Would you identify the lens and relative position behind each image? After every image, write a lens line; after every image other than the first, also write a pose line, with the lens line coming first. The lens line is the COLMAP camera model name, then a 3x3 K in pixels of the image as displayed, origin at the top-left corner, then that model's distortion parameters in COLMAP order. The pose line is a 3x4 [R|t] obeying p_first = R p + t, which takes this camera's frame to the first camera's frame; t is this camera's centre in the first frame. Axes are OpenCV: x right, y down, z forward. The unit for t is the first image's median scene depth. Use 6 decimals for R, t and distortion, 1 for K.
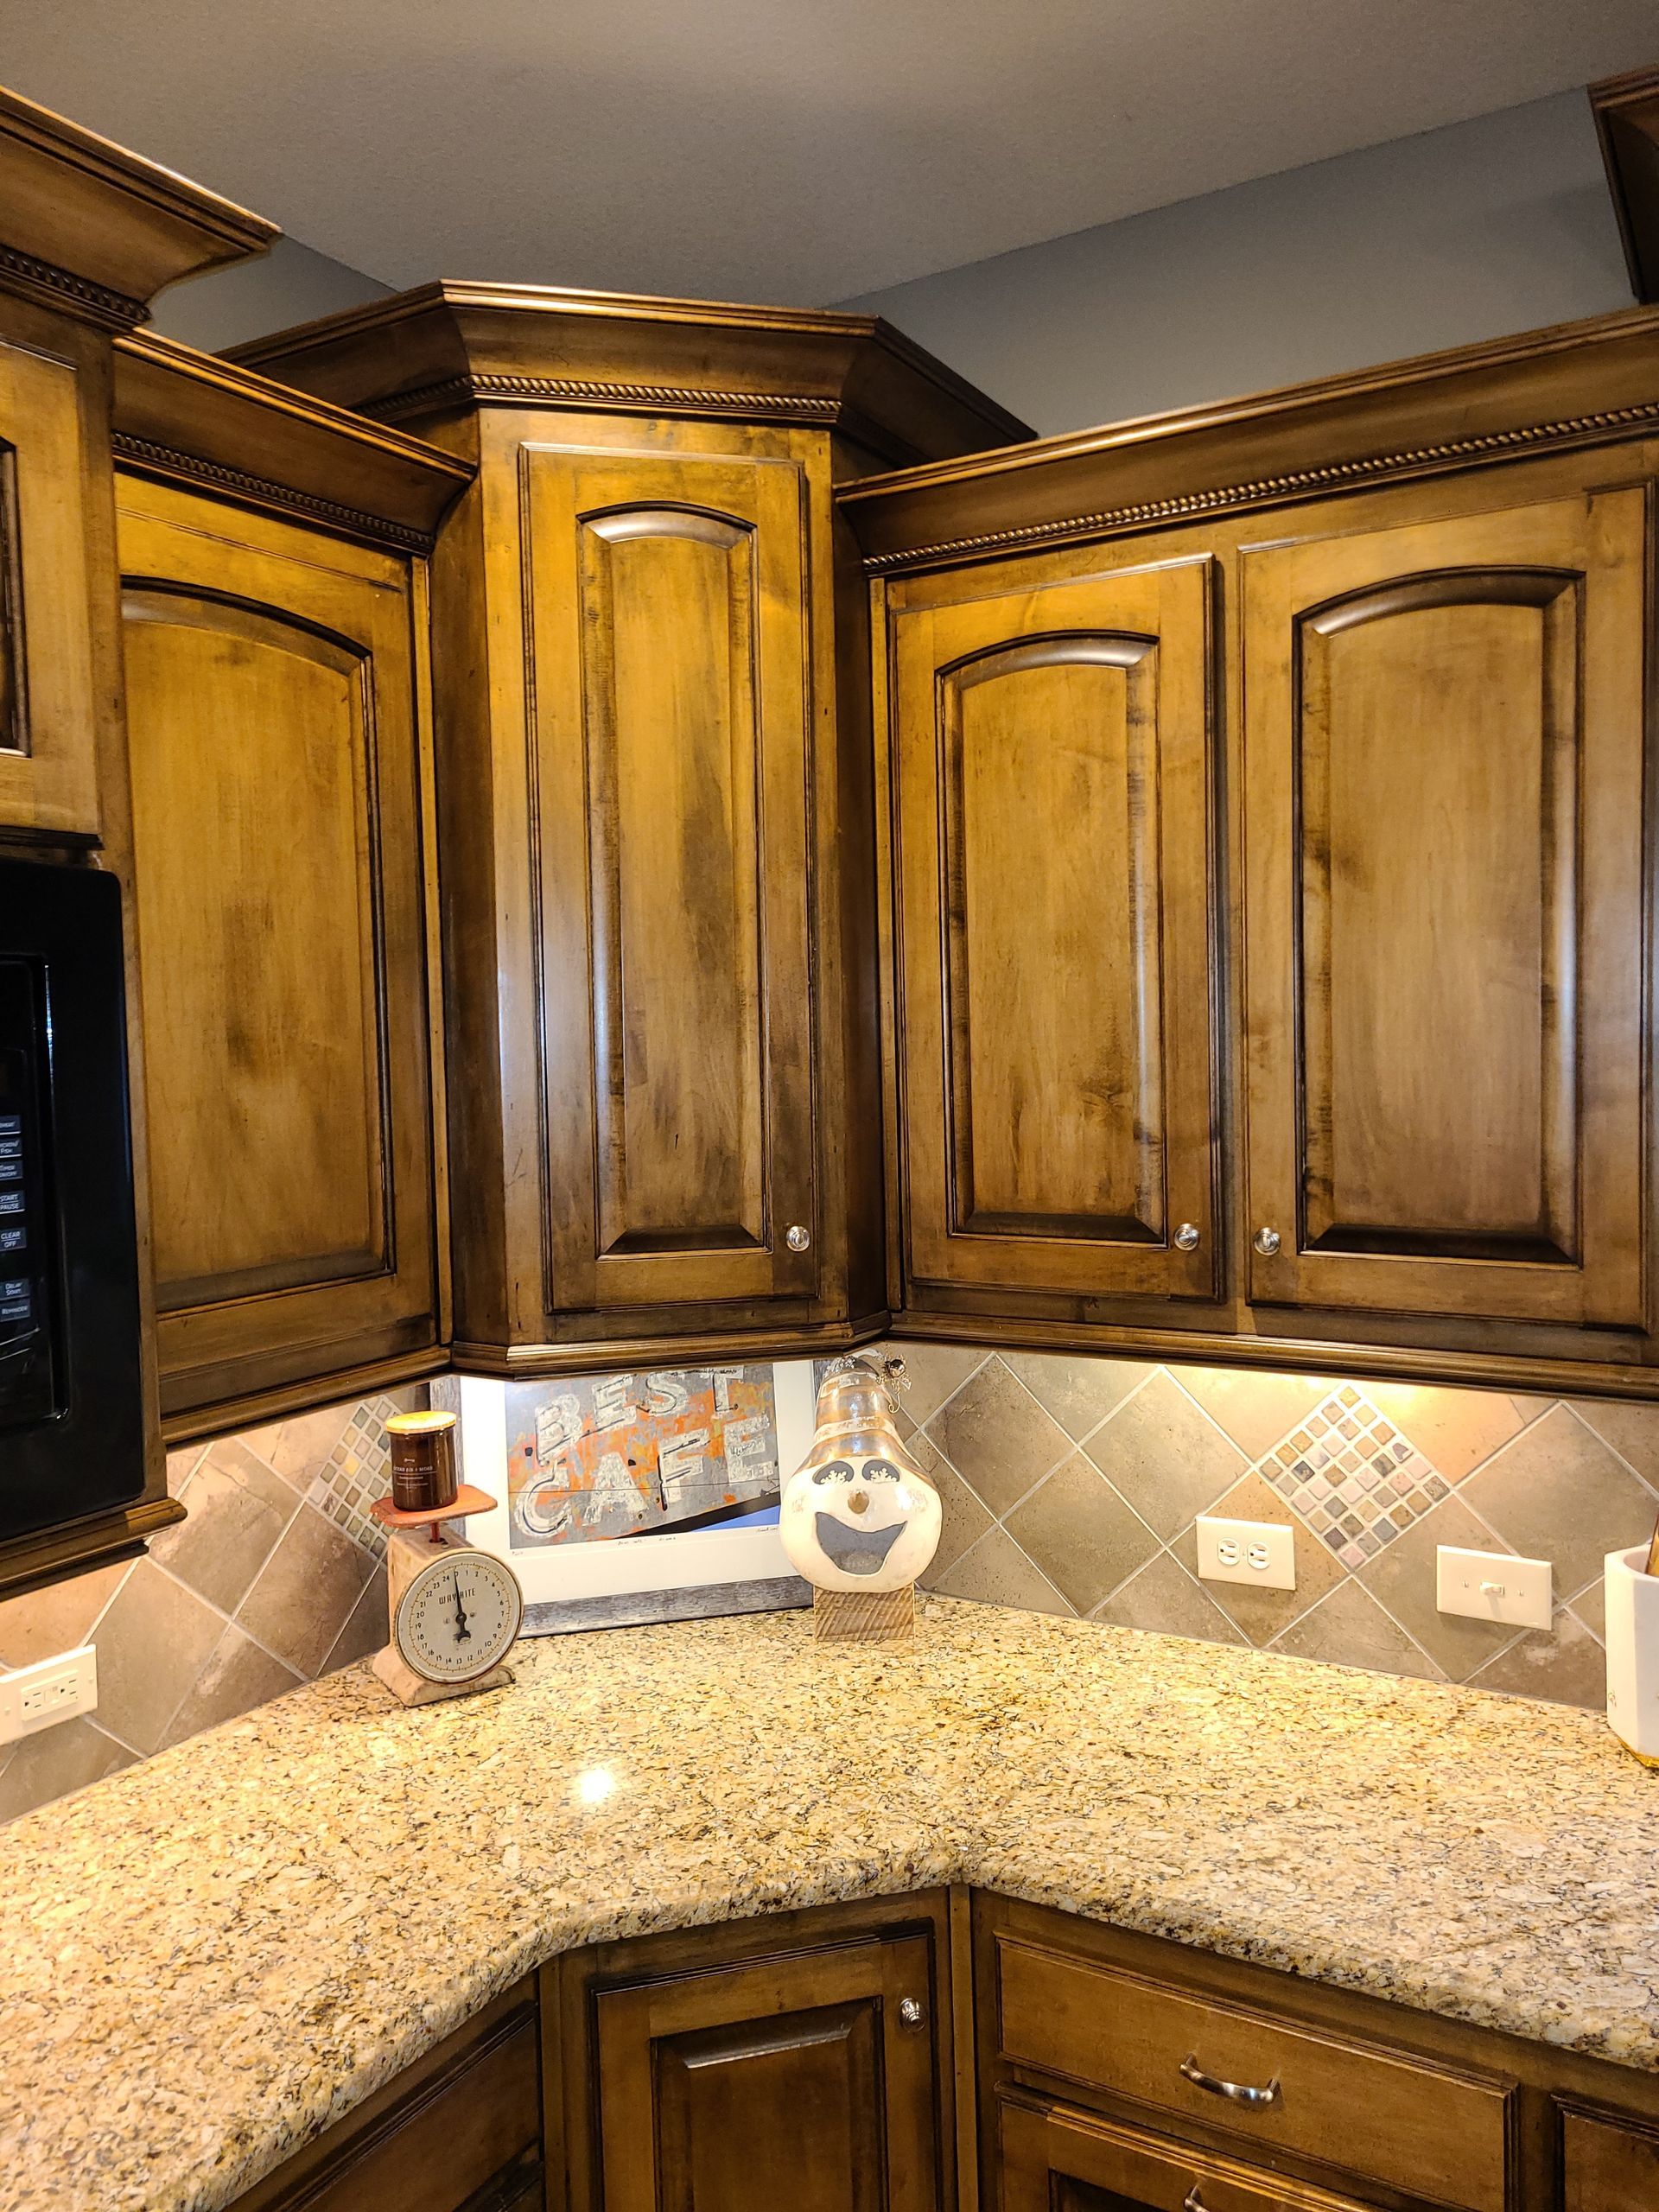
lens RADIAL K [[1648.9, 0, 819.5], [0, 1648.9, 1096.5], [0, 0, 1]] dist [0.068859, -0.040629]
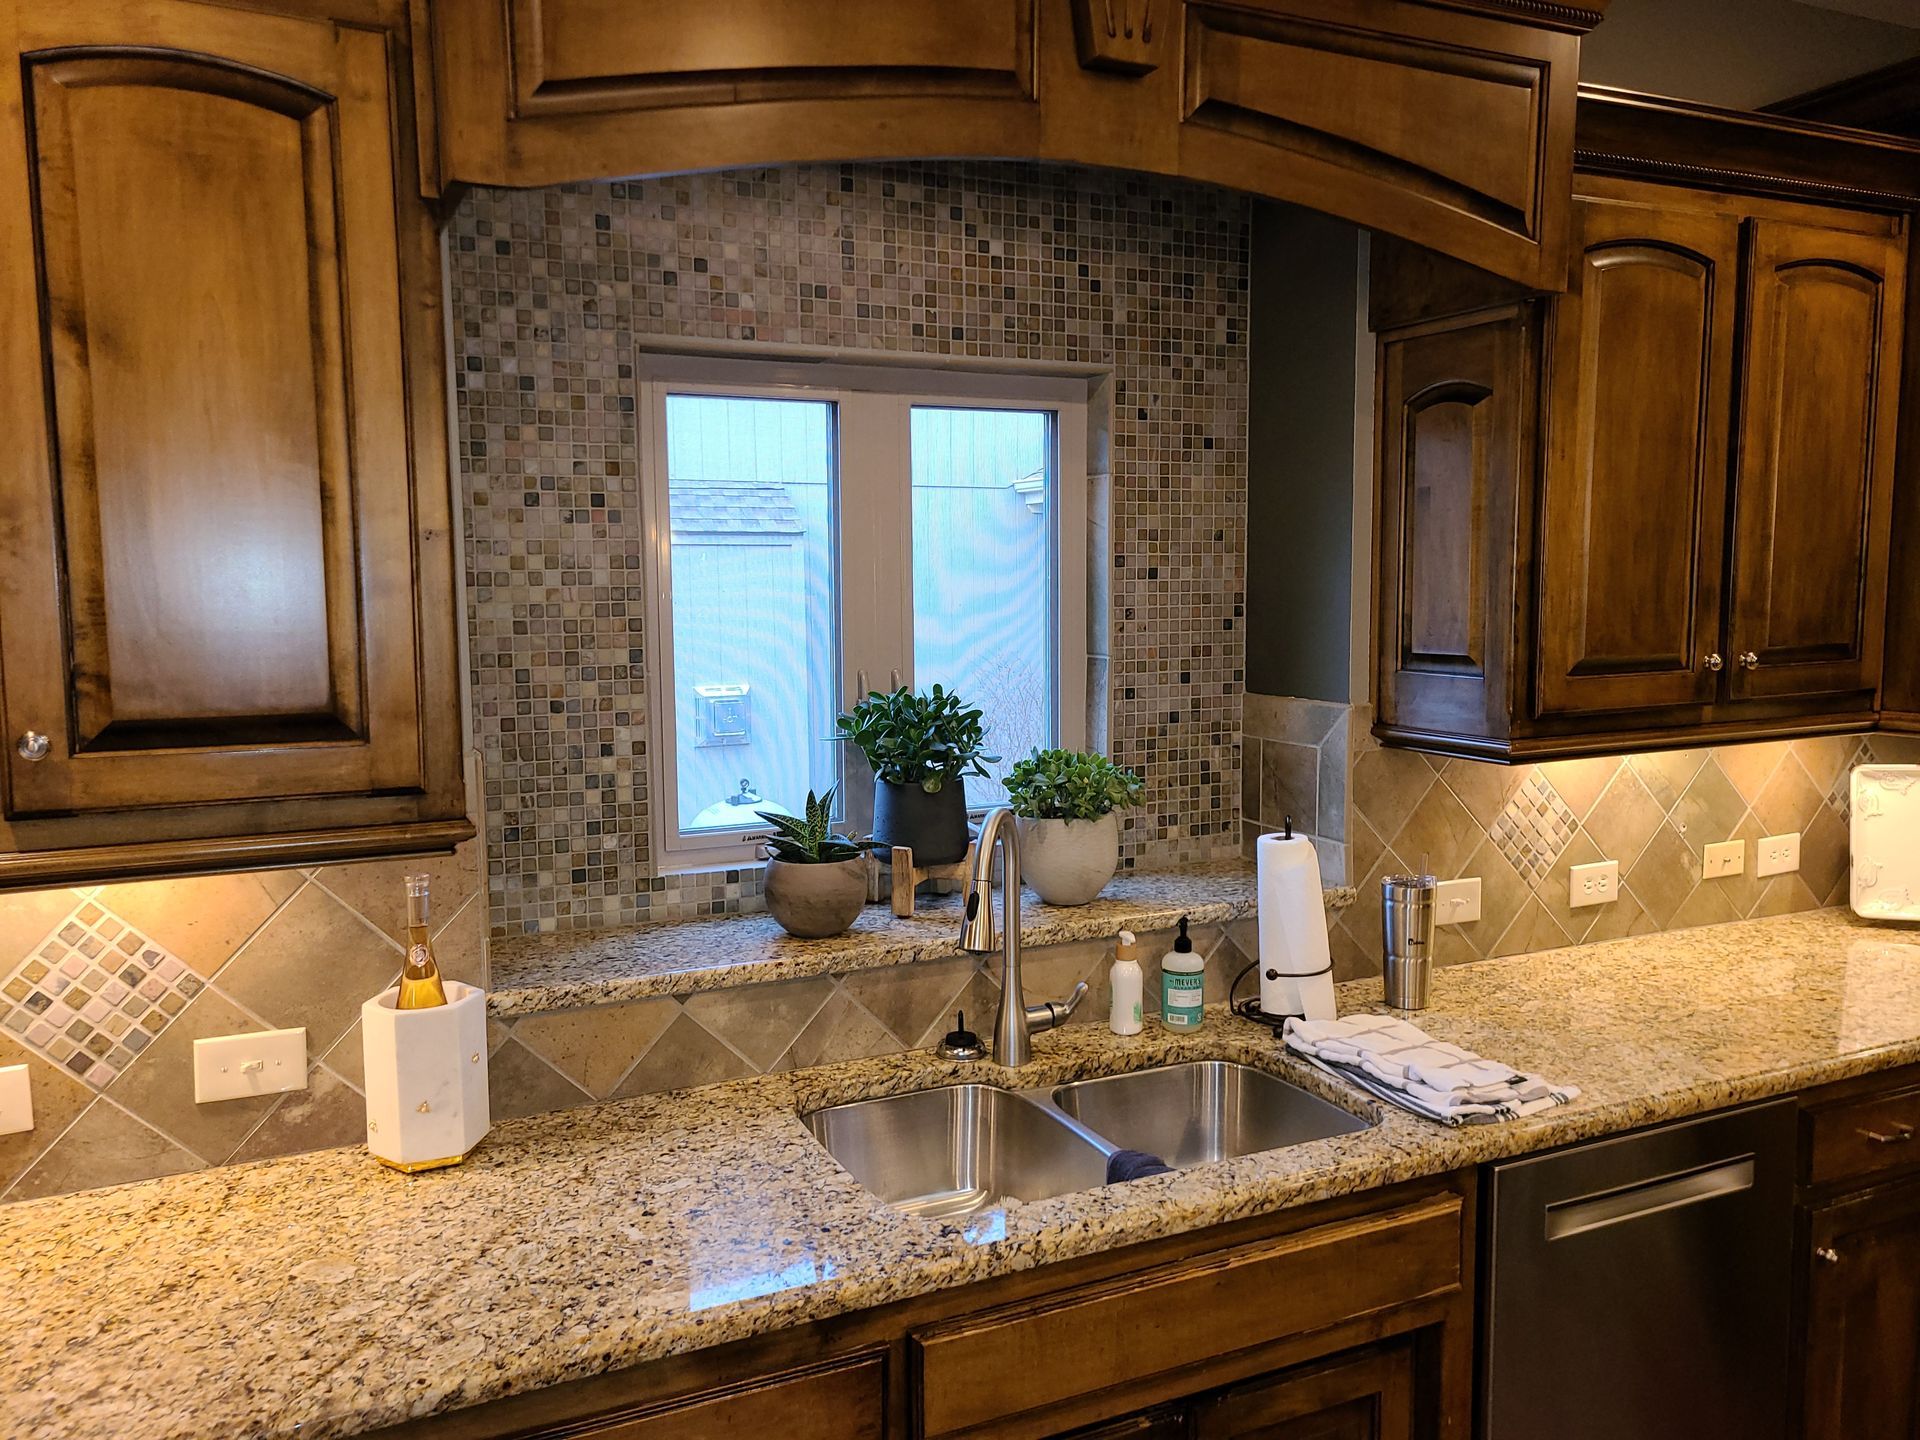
lens RADIAL K [[1431.2, 0, 956.3], [0, 1431.2, 715.0], [0, 0, 1]] dist [0.068859, -0.040629]
pose [[0.569603, -0.056145, 0.820000, -0.101256], [0.030456, 0.998421, 0.047206, 0.048417], [-0.821355, -0.001915, 0.570414, 0.123460]]
